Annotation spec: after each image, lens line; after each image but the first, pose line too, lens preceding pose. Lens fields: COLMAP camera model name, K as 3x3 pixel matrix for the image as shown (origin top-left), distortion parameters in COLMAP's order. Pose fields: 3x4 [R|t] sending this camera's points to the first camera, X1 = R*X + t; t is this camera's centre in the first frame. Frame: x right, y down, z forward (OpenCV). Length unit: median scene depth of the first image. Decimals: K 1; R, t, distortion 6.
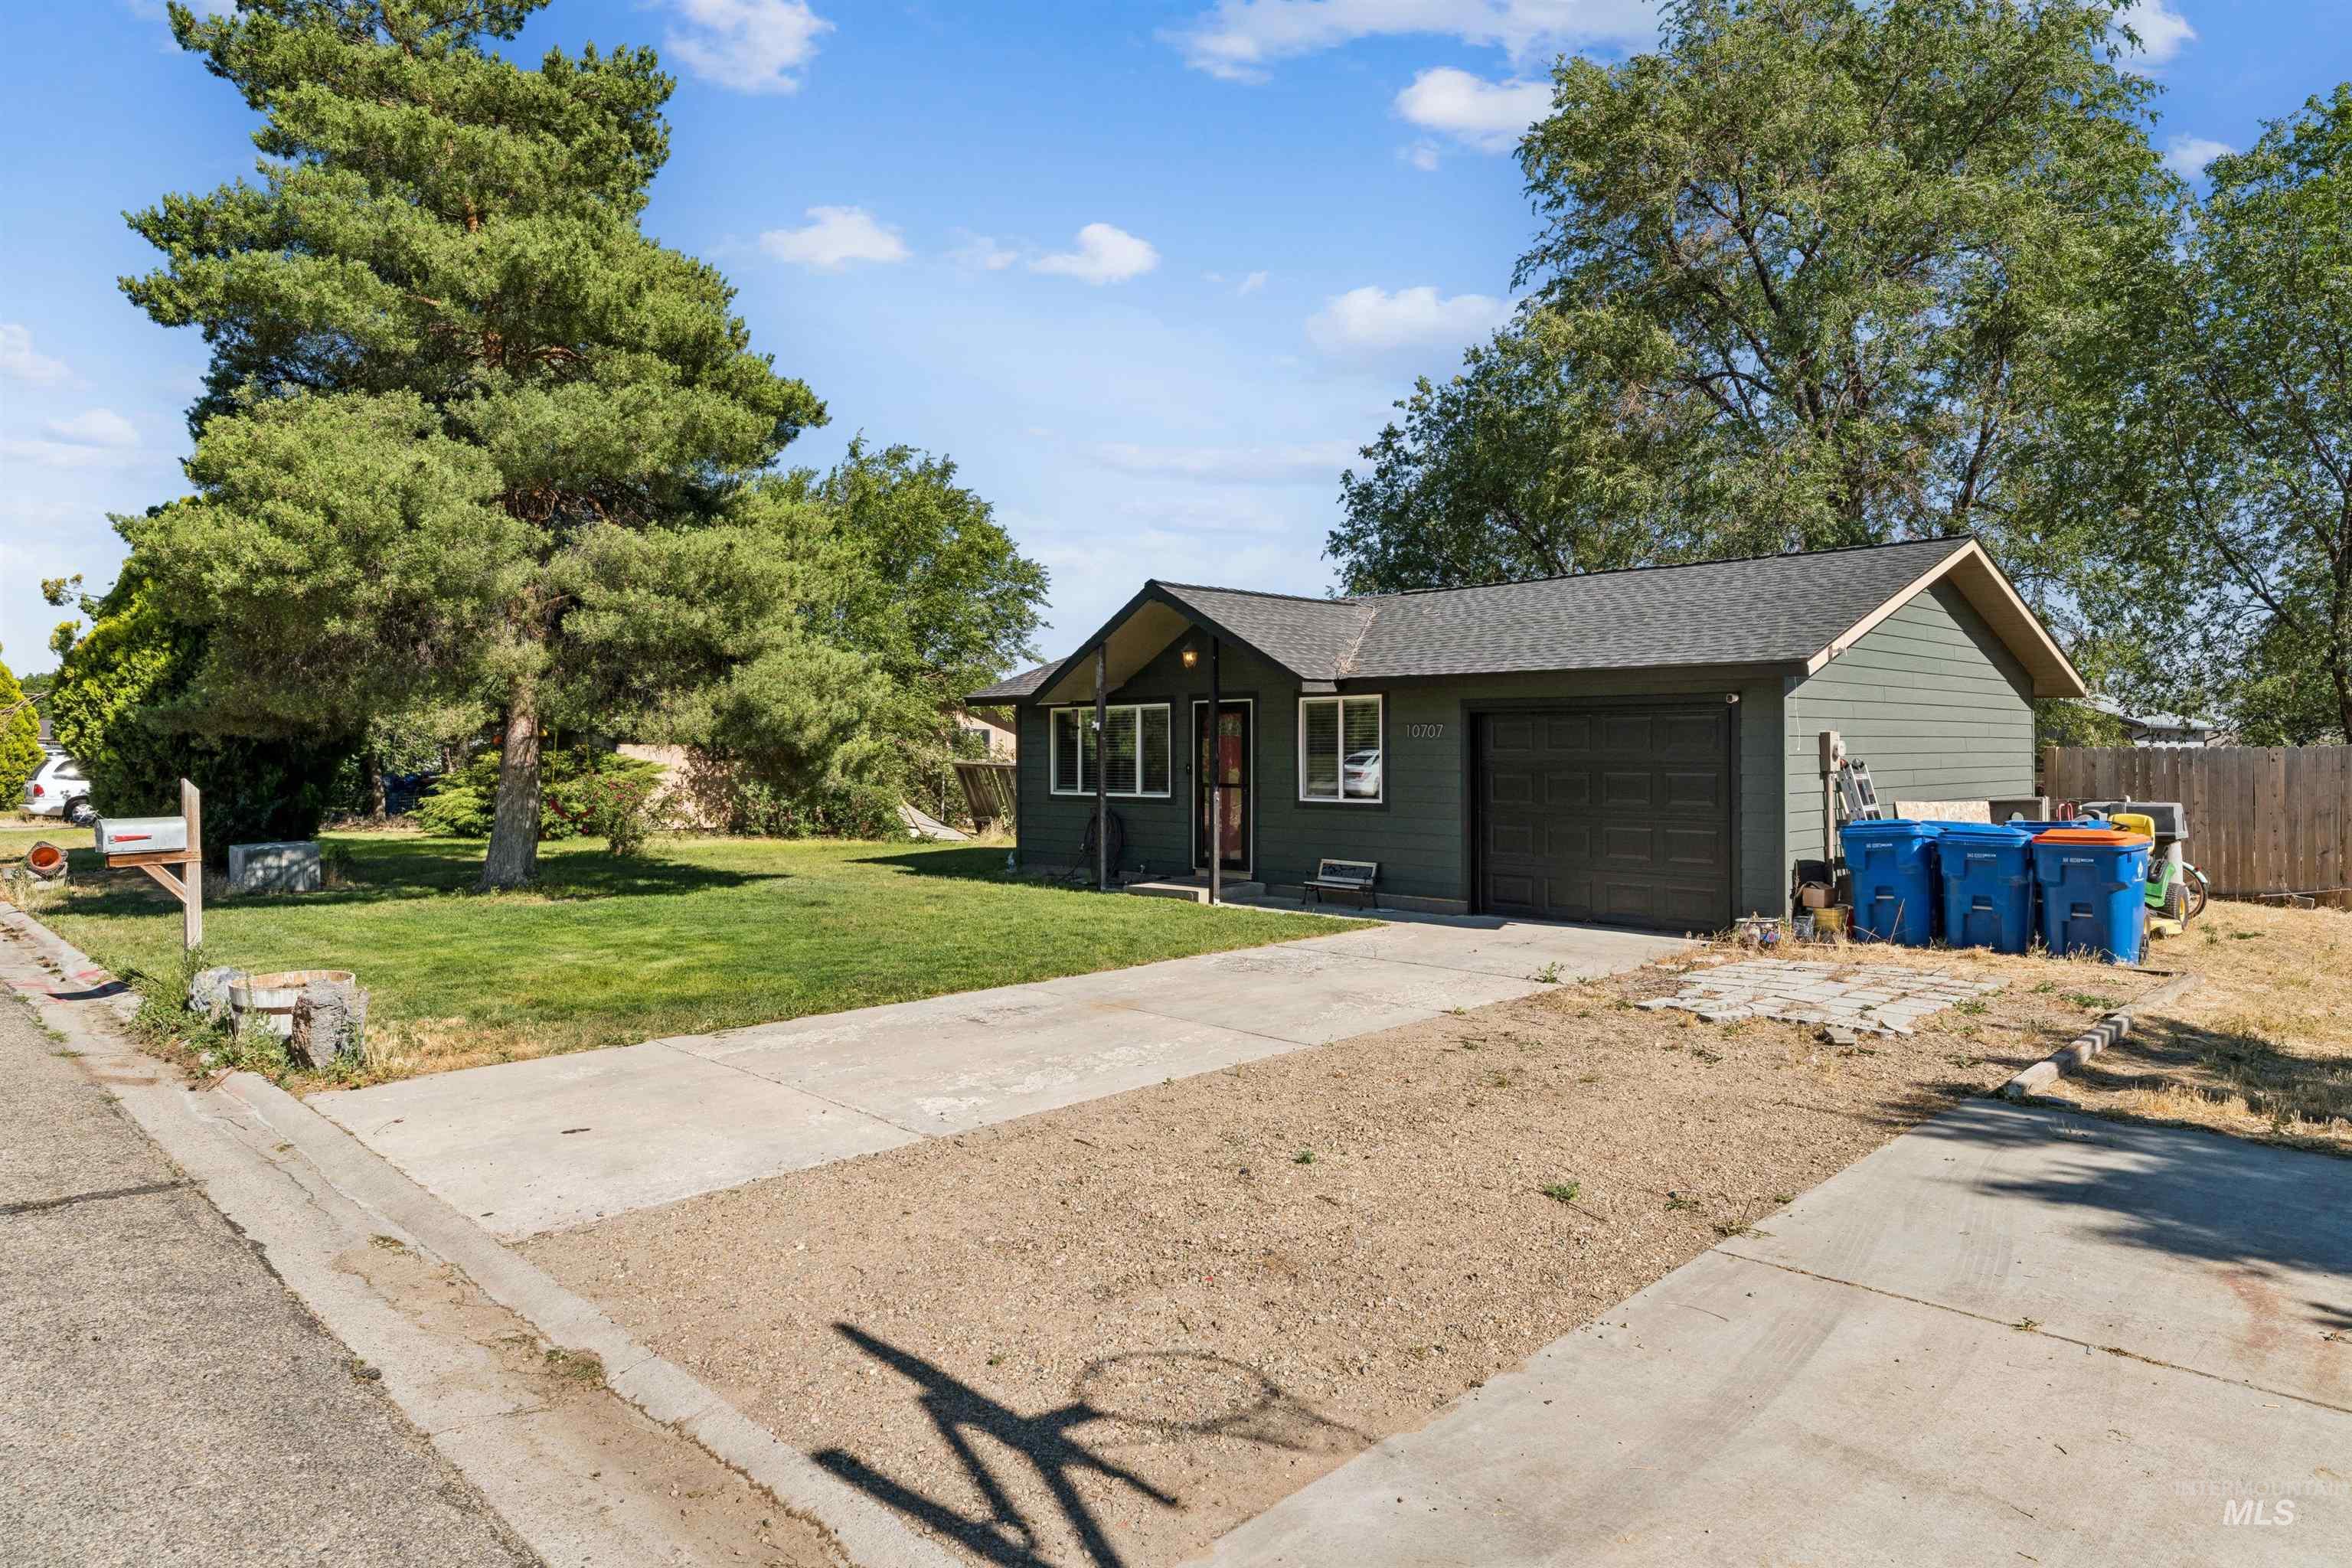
lens RADIAL K [[1427.6, 0, 1121.5], [0, 1427.6, 806.3], [0, 0, 1]] dist [-0.000858, -0.003873]
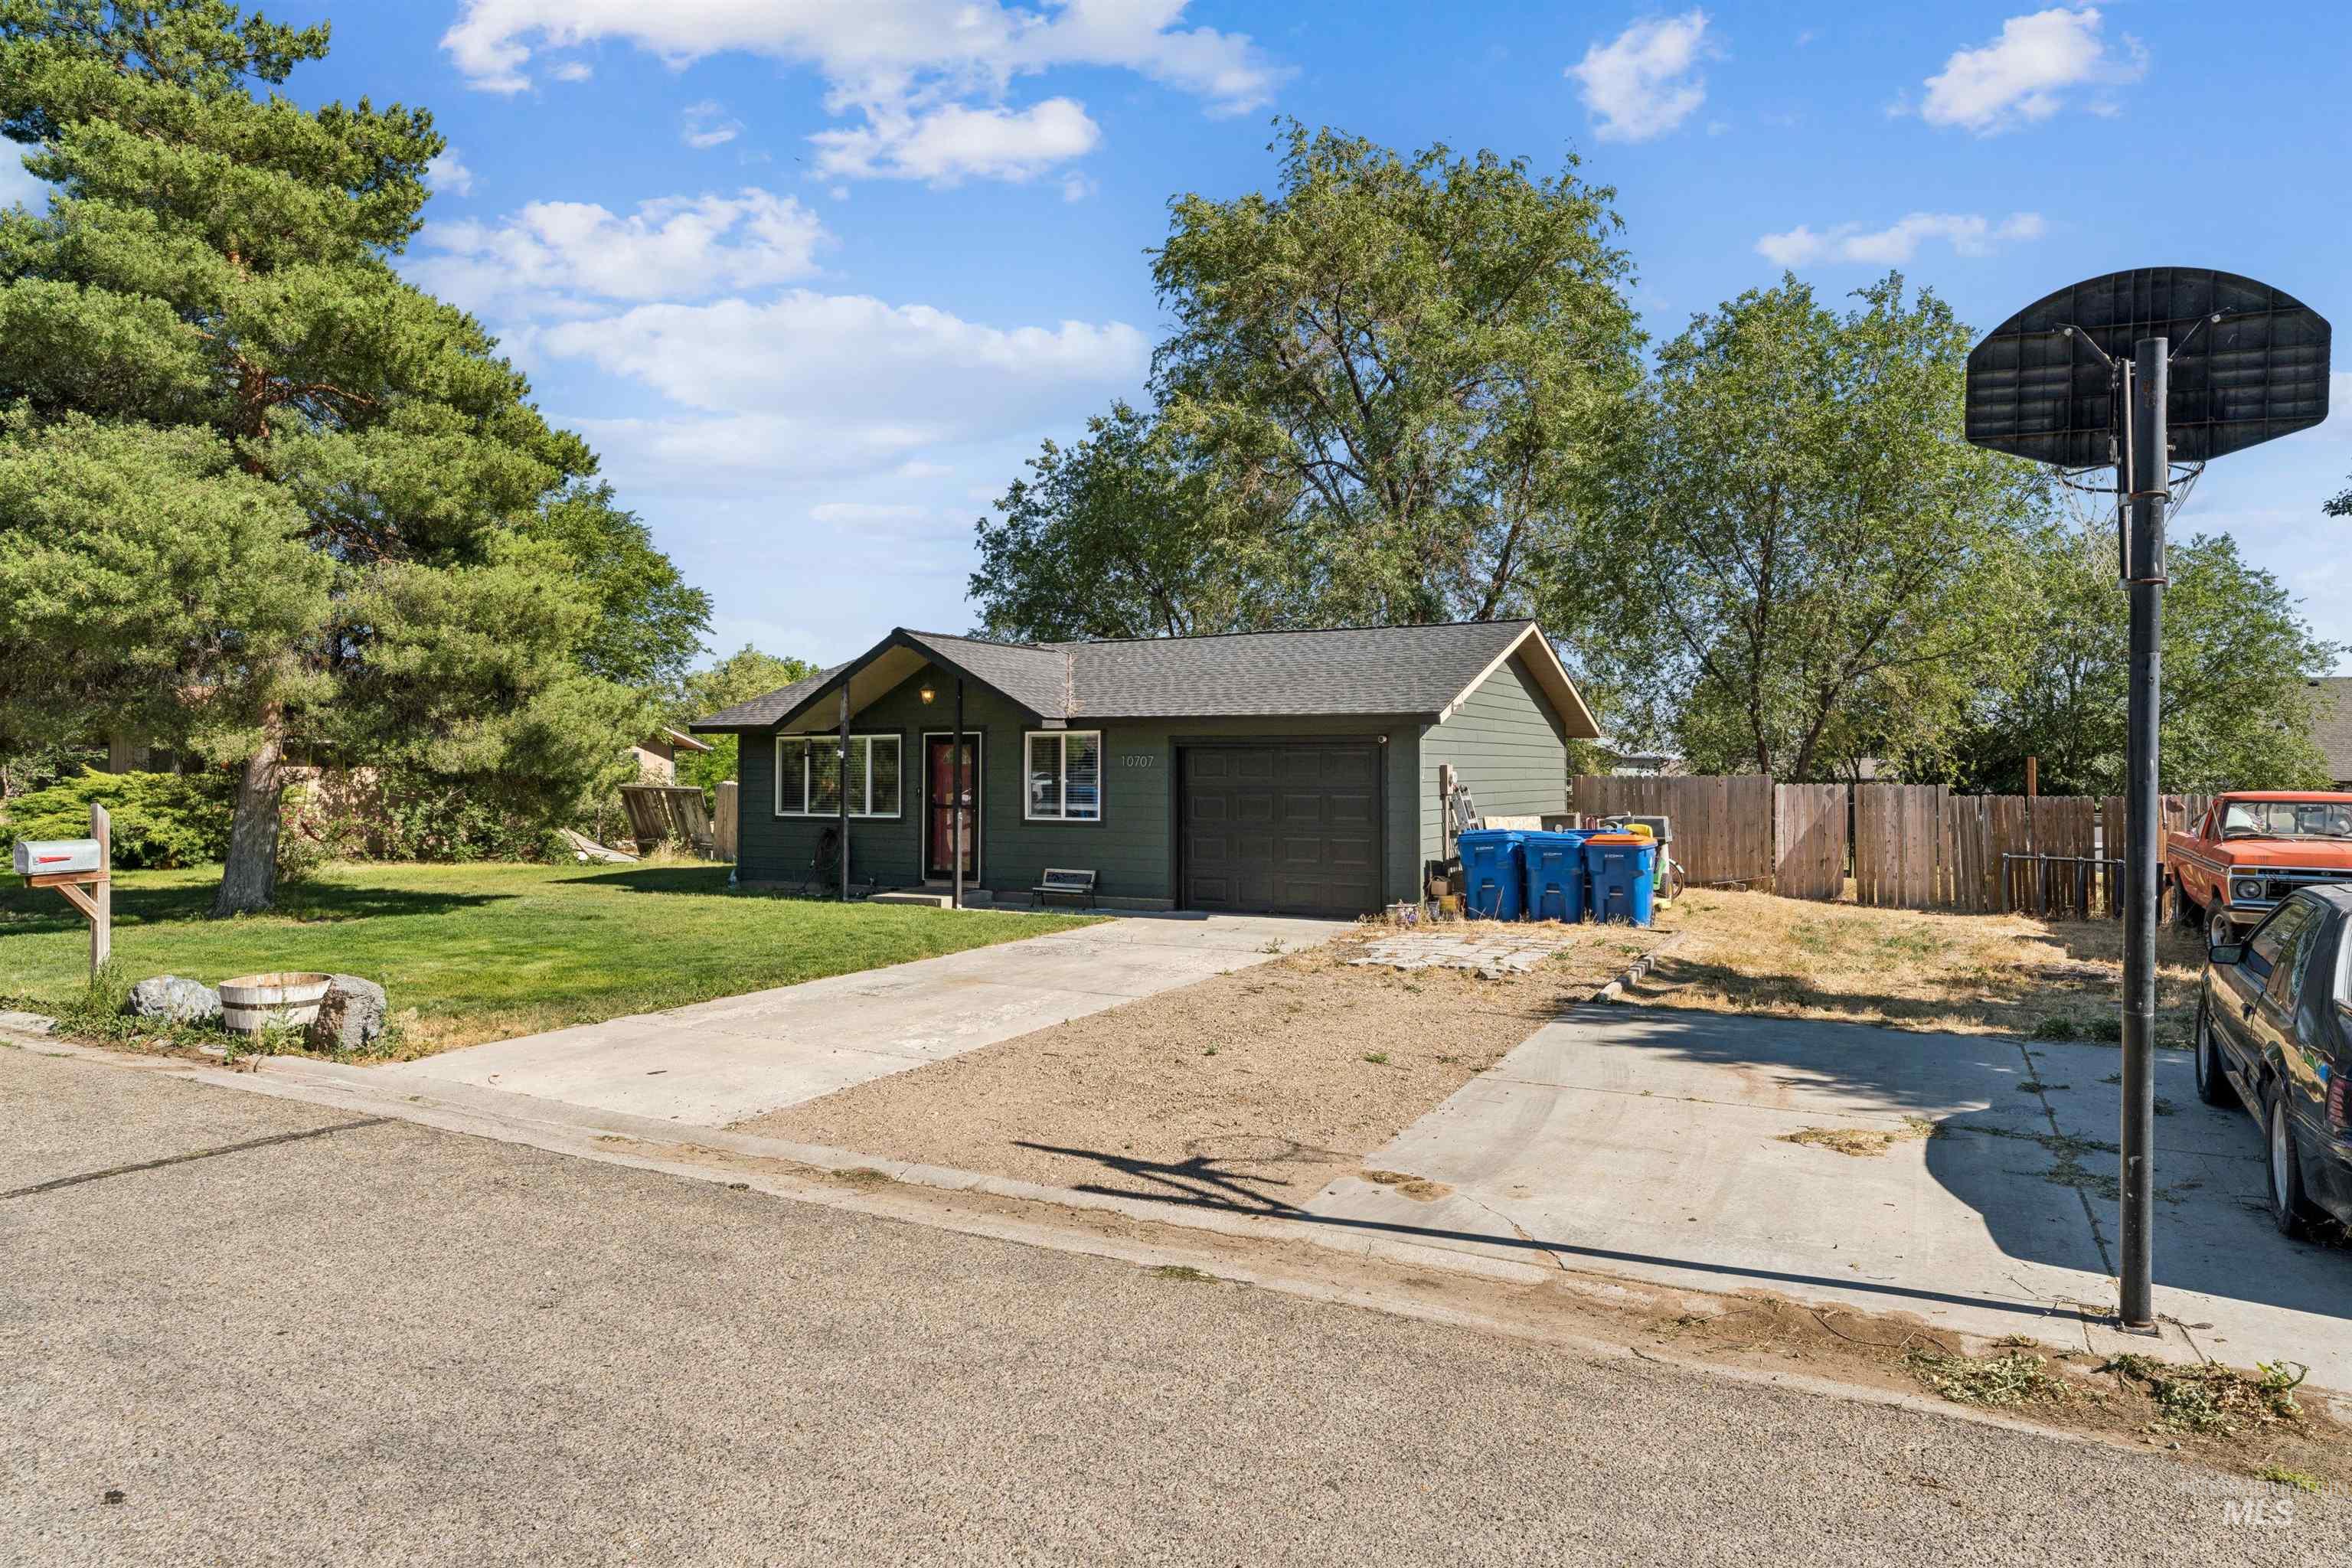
lens RADIAL K [[1427.6, 0, 1125.8], [0, 1427.6, 817.3], [0, 0, 1]] dist [-0.000858, -0.003873]
pose [[0.955847, -0.005908, 0.293804, -0.157889], [0.008276, 0.999943, -0.006818, 0.003261], [-0.293747, 0.008949, 0.955841, -0.164500]]
